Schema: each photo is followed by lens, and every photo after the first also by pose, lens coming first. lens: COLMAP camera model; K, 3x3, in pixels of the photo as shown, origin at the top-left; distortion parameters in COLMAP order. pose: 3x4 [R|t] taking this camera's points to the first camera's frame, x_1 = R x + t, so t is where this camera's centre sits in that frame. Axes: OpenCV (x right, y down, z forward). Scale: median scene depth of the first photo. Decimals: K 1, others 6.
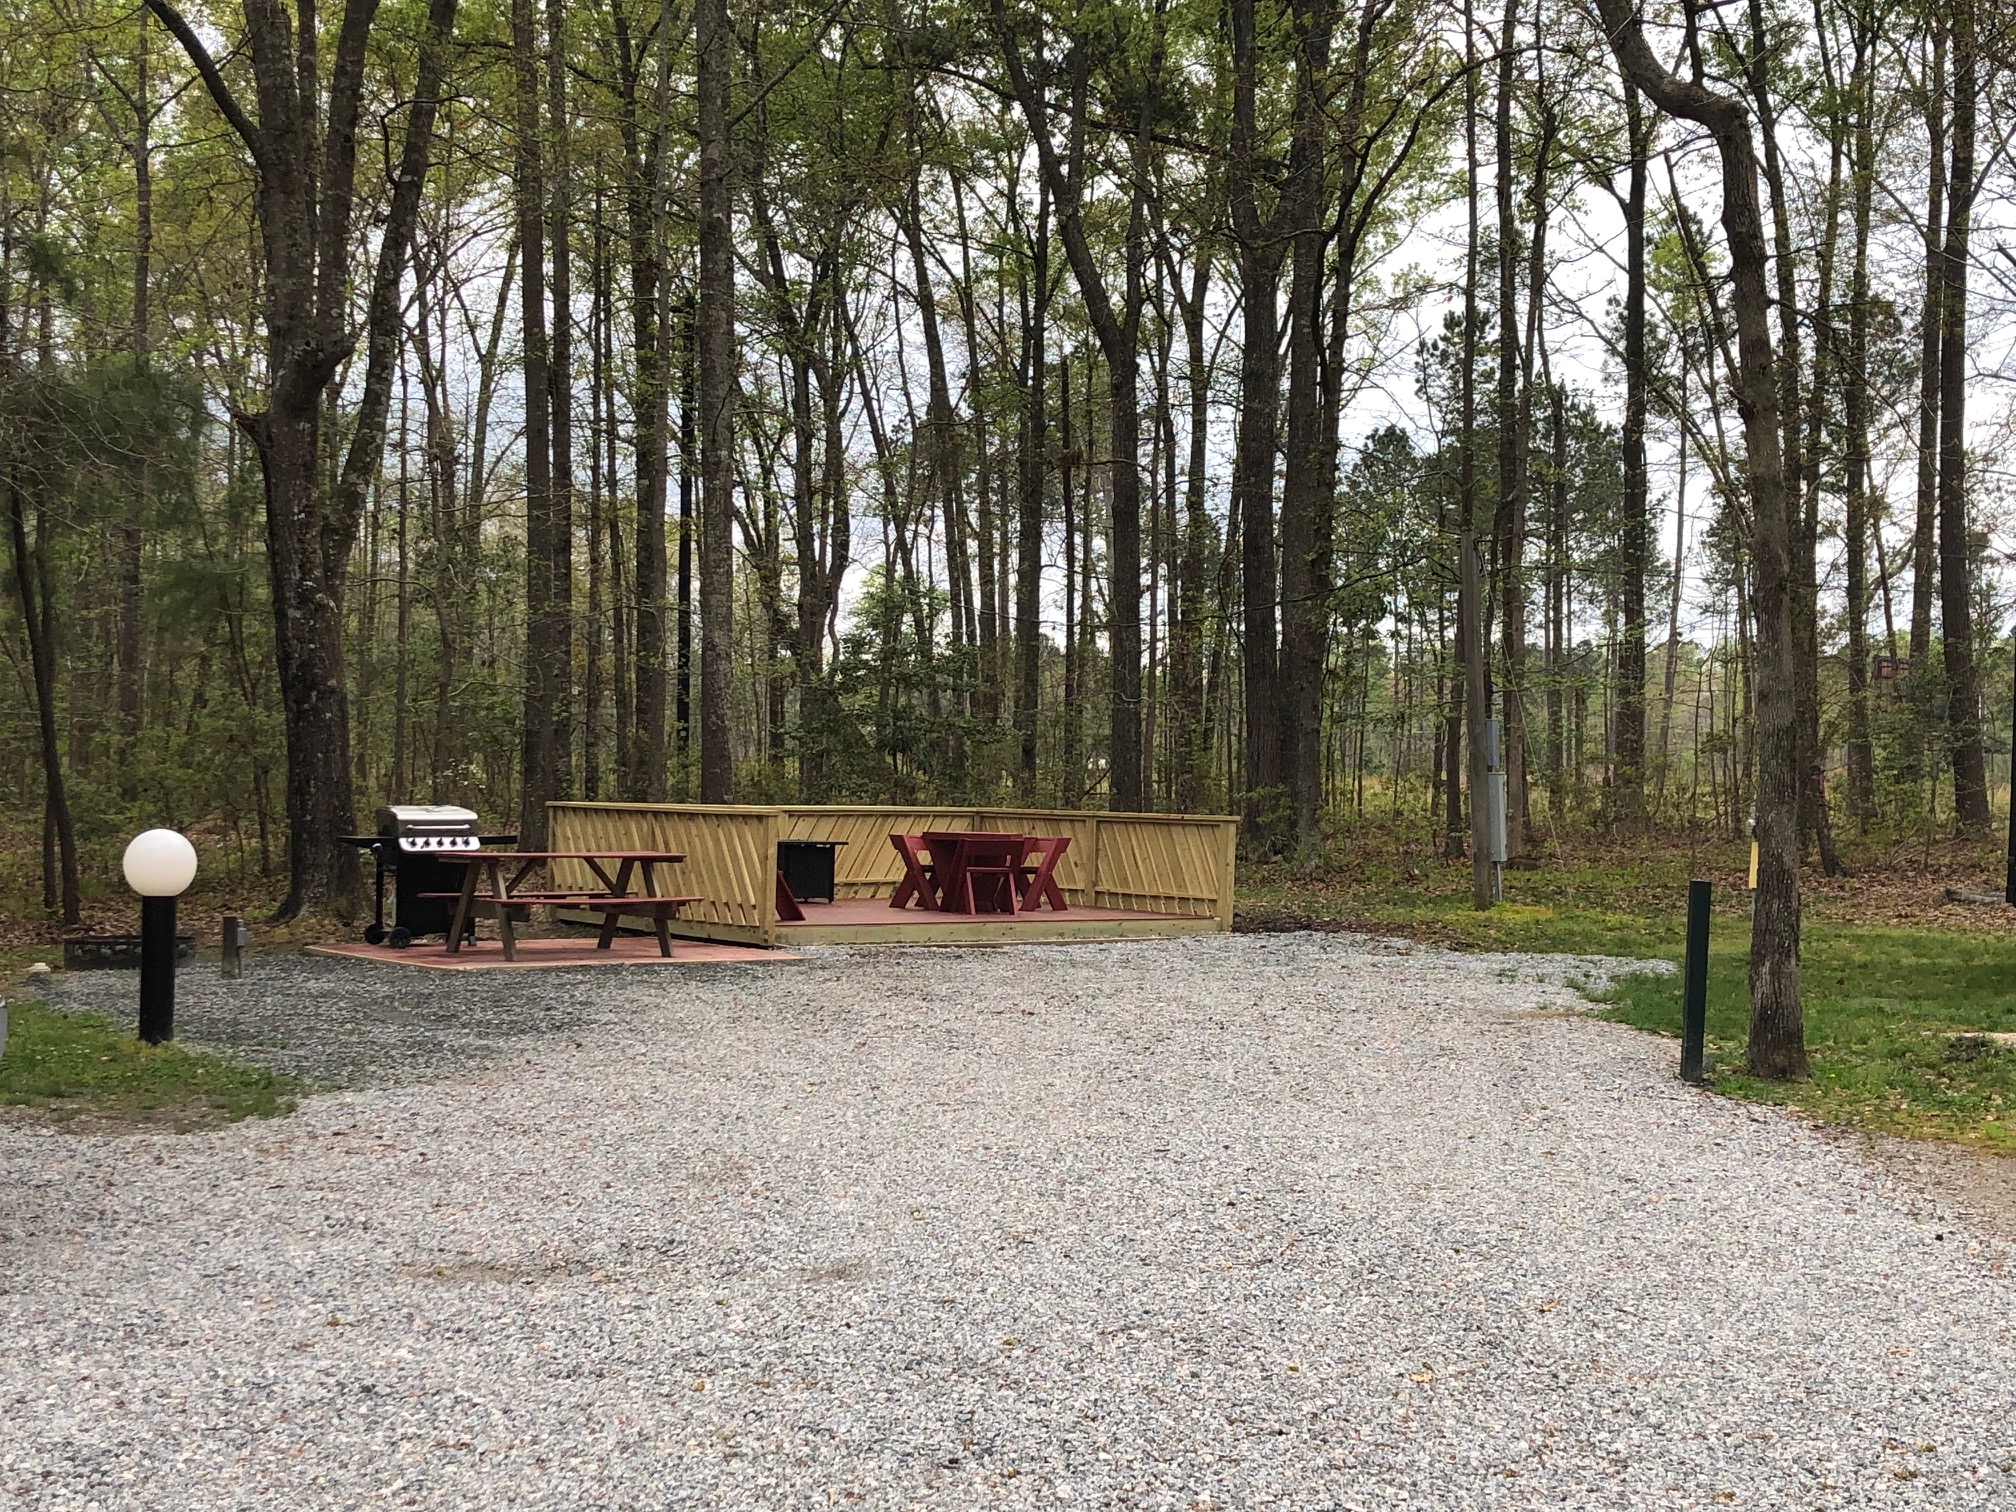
lens RADIAL K [[2582.1, 0, 1007.0], [0, 2582.1, 758.0], [0, 0, 1]] dist [0.020063, 0.000000]
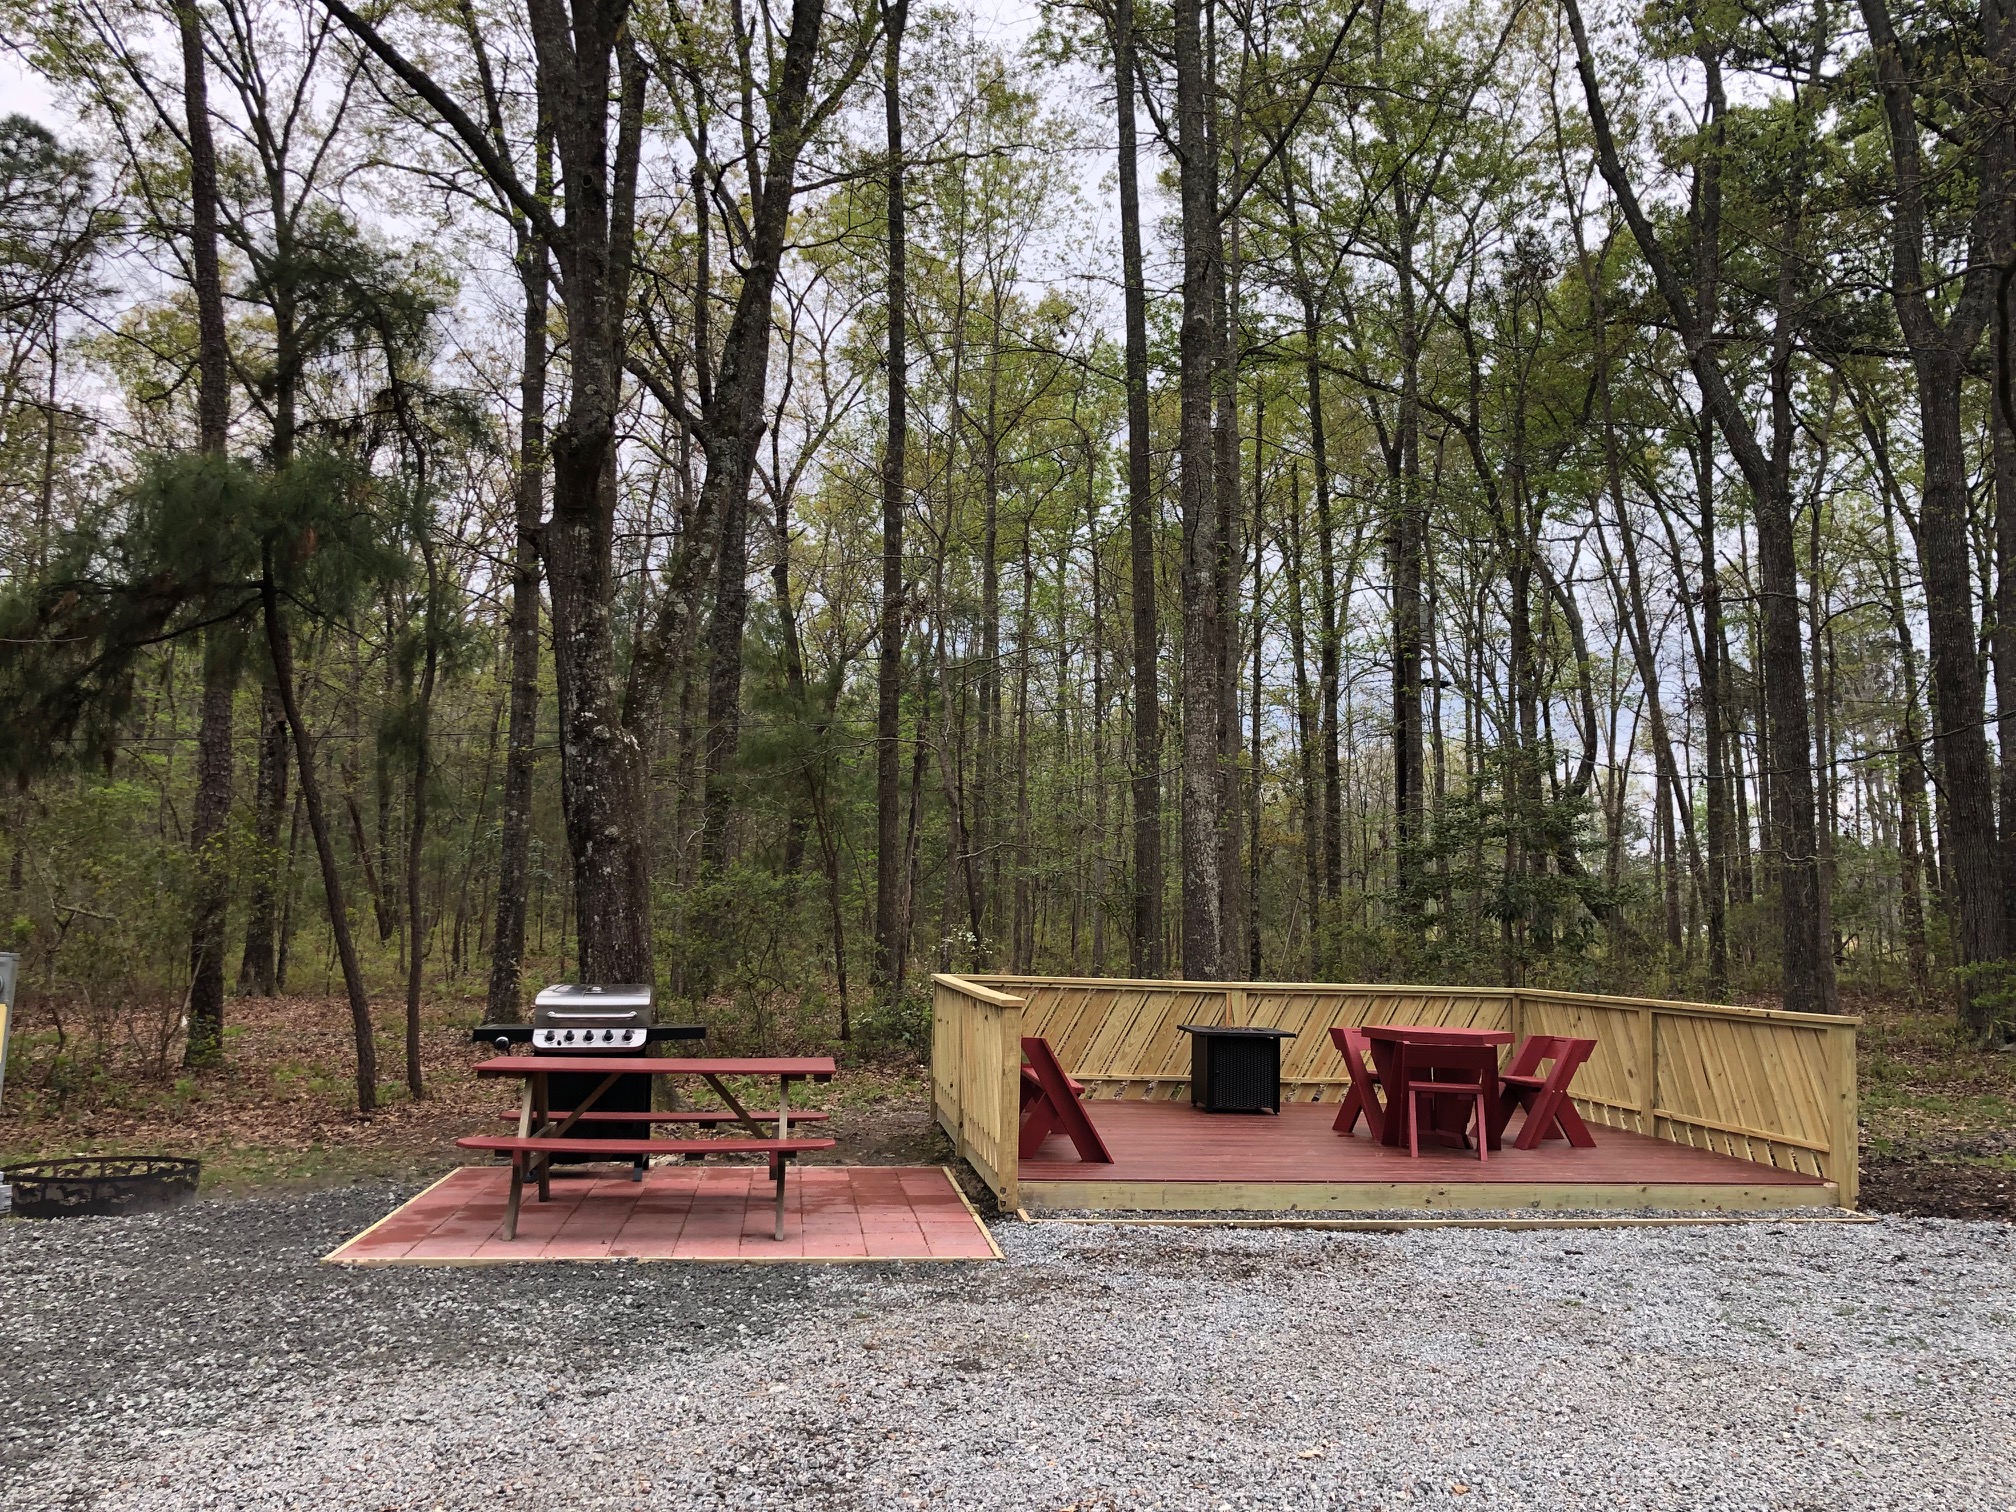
lens RADIAL K [[1655.9, 0, 1011.1], [0, 1655.9, 742.9], [0, 0, 1]] dist [0.046733, -0.015415]
pose [[0.898195, -0.048157, -0.436952, 0.084843], [-0.001398, 0.993664, -0.112386, 0.002486], [0.439595, 0.101555, 0.892436, 0.537429]]
